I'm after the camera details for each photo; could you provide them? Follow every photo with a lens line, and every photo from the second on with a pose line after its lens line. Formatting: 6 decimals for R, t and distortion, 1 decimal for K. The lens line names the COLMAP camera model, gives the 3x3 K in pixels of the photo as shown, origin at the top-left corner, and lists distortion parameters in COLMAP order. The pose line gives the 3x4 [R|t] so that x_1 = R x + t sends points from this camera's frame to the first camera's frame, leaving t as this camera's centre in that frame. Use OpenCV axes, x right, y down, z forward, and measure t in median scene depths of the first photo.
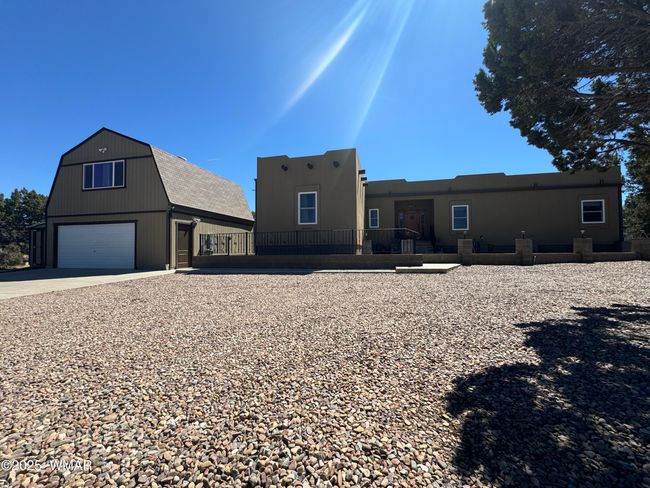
lens RADIAL K [[260.0, 0, 325.0], [0, 260.0, 244.0], [0, 0, 1]] dist [0.001966, -0.000105]
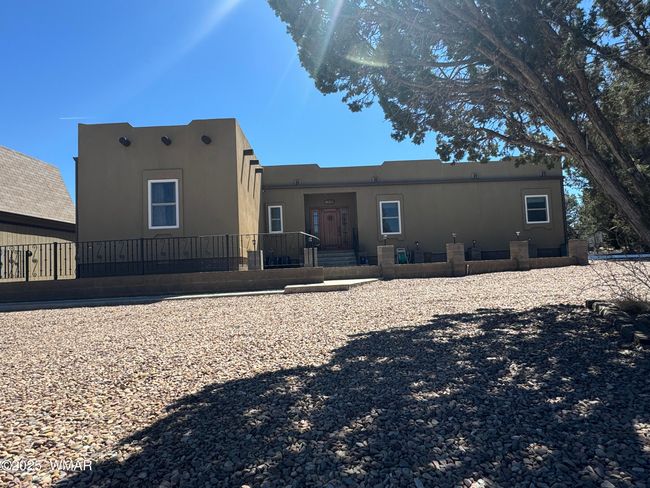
lens RADIAL K [[399.6, 0, 325.0], [0, 399.6, 244.0], [0, 0, 1]] dist [0.003407, 0.000996]
pose [[0.970681, -0.021543, 0.239403, 0.083660], [0.031250, 0.998833, -0.036824, 0.012548], [-0.238330, 0.043226, 0.970222, -0.072067]]
